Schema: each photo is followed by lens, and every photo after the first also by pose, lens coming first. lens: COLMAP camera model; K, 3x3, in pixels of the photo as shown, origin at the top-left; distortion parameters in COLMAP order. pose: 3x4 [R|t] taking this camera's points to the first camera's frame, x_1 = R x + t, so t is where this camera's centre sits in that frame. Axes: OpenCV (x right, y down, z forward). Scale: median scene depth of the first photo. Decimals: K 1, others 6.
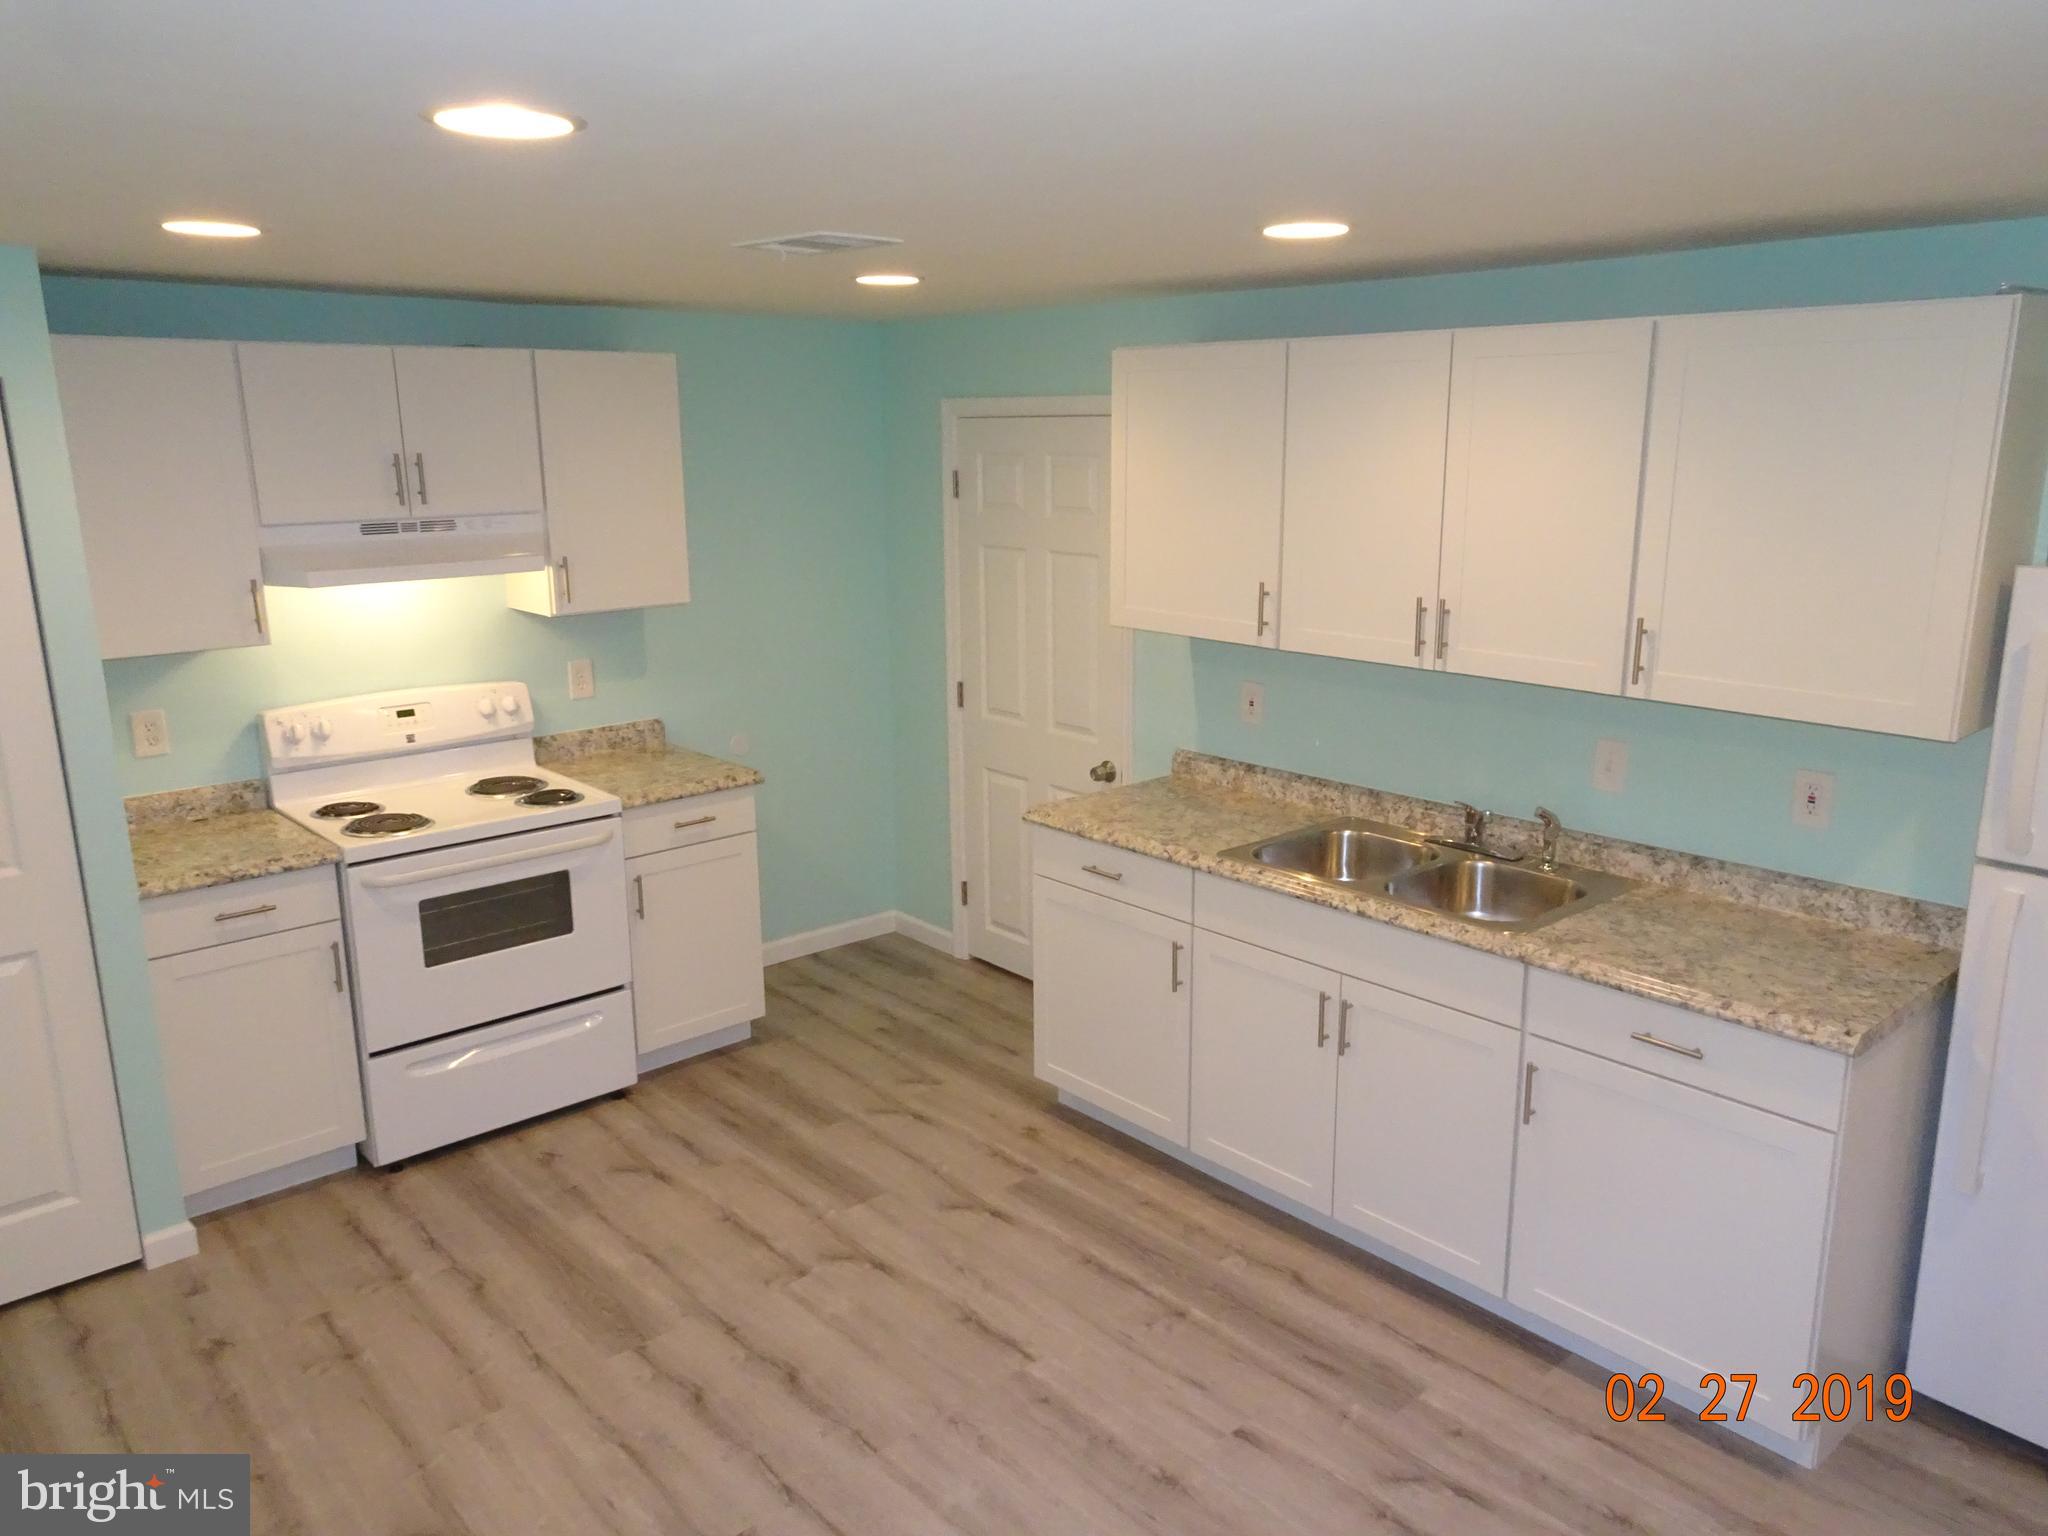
lens RADIAL K [[1464.9, 0, 1068.8], [0, 1464.9, 771.3], [0, 0, 1]] dist [0.010953, 0.005503]
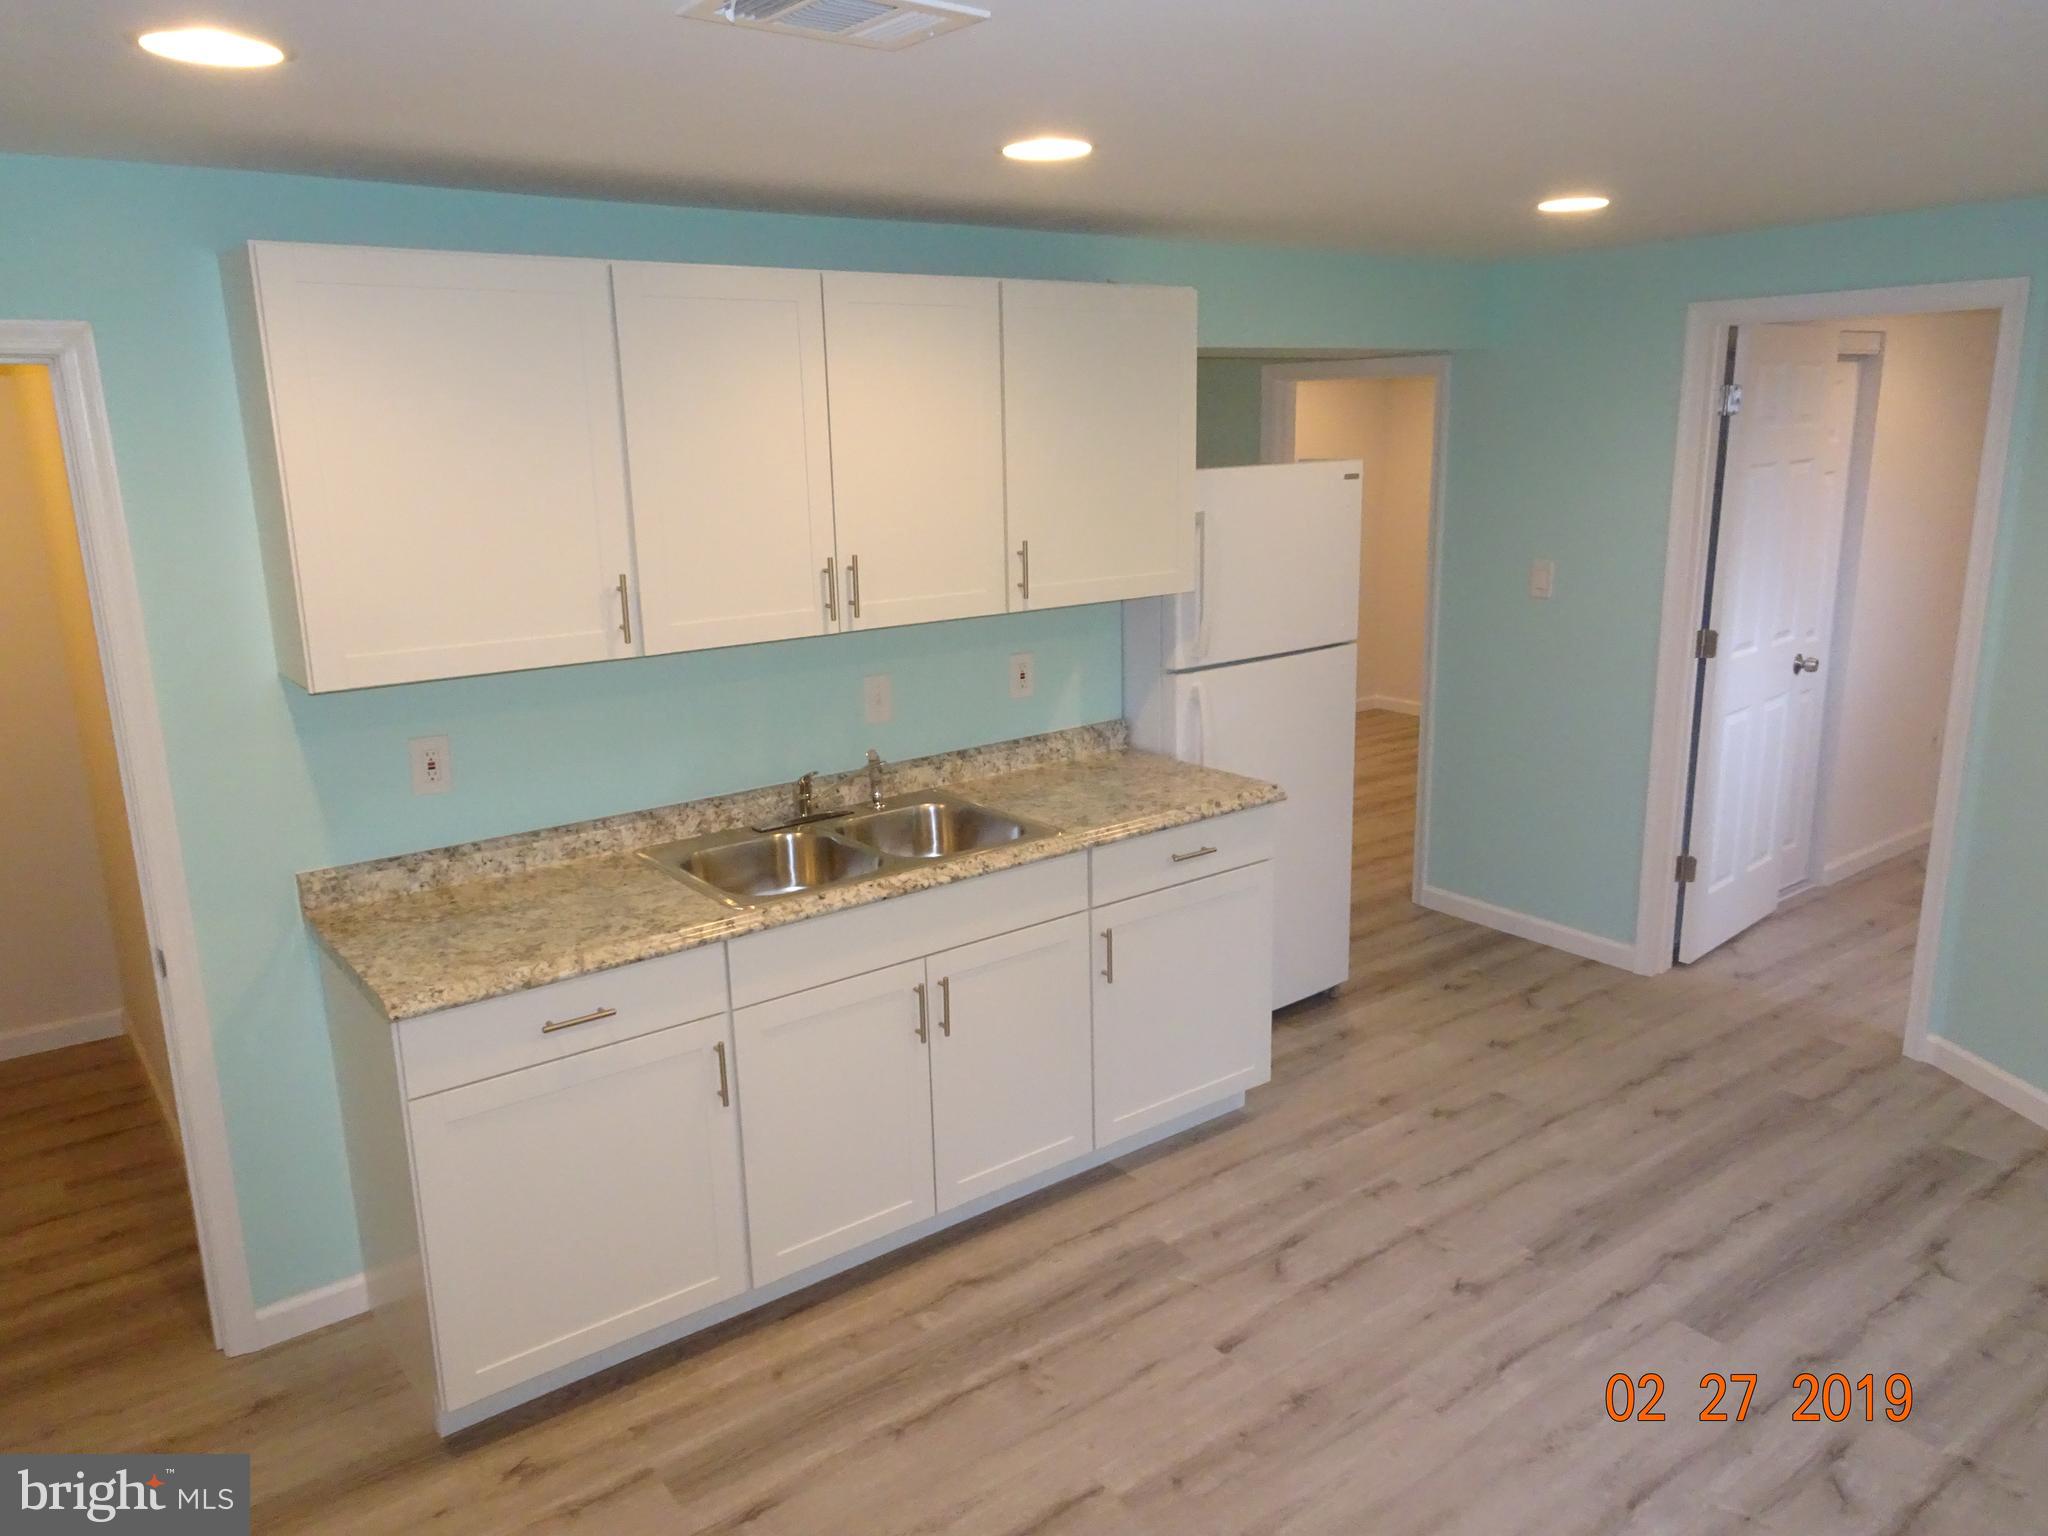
lens RADIAL K [[1464.9, 0, 1027.0], [0, 1464.9, 749.7], [0, 0, 1]] dist [0.010953, 0.005503]
pose [[0.102026, -0.230783, 0.967641, -0.627984], [0.242730, 0.949092, 0.200766, -0.147198], [-0.964714, 0.214392, 0.152850, 0.701685]]
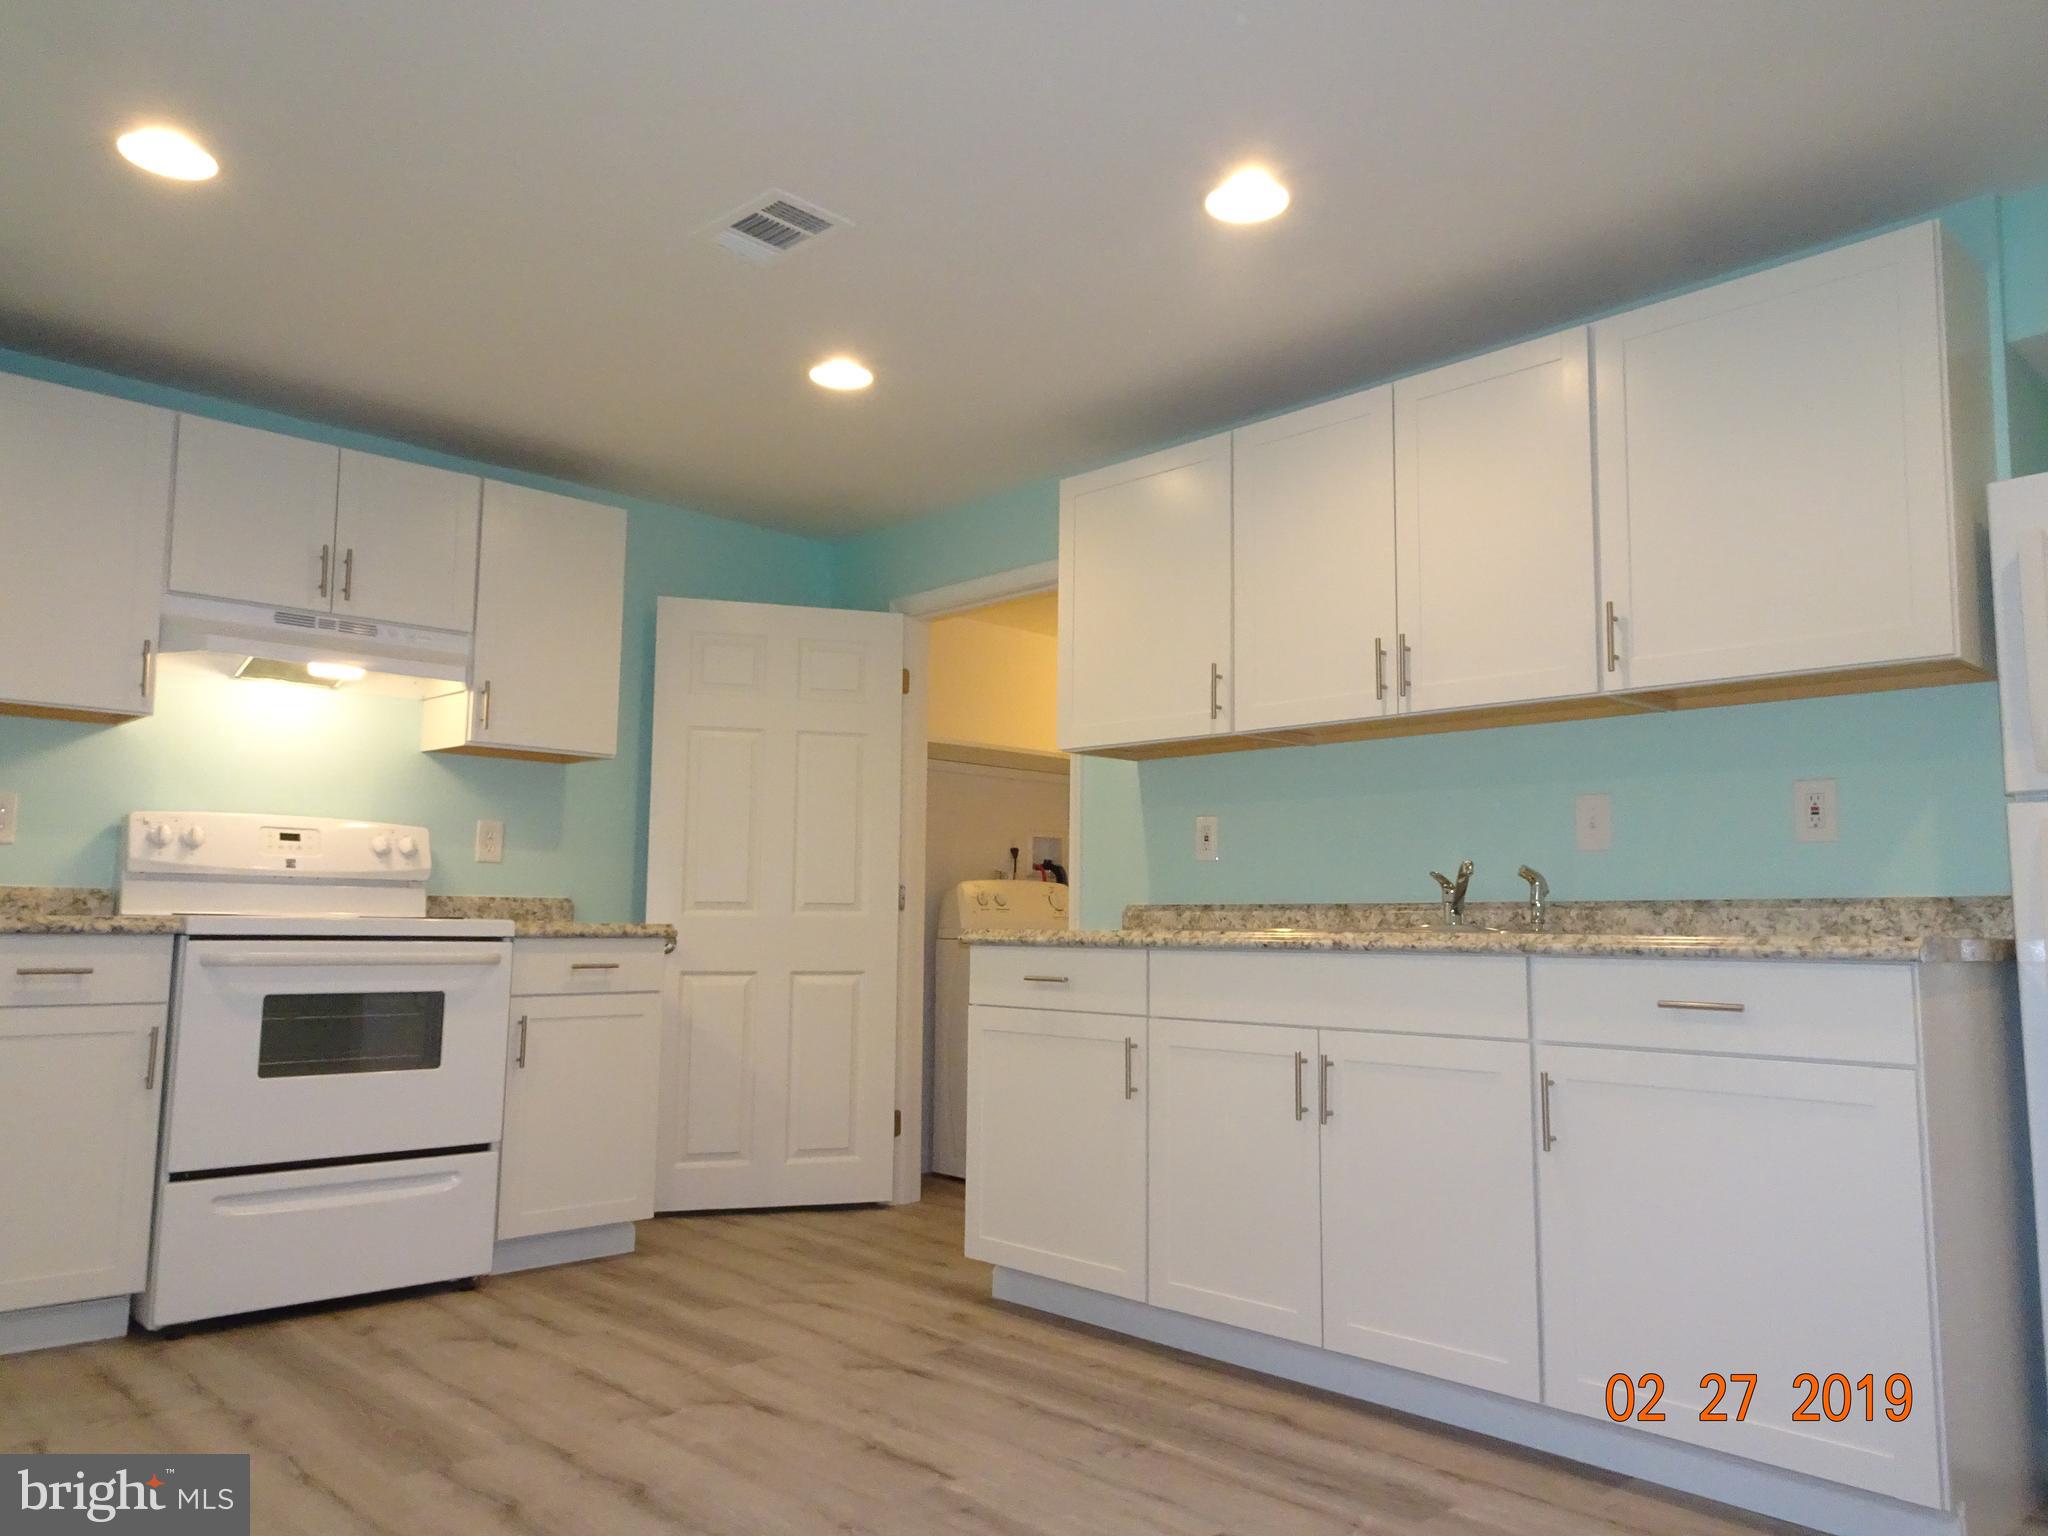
lens RADIAL K [[1464.9, 0, 1064.5], [0, 1464.9, 768.0], [0, 0, 1]] dist [0.010953, 0.005503]
pose [[0.999404, 0.014408, 0.031362, 0.004244], [-0.003264, 0.944078, -0.329707, 0.256872], [-0.034359, 0.329408, 0.943562, 0.116962]]
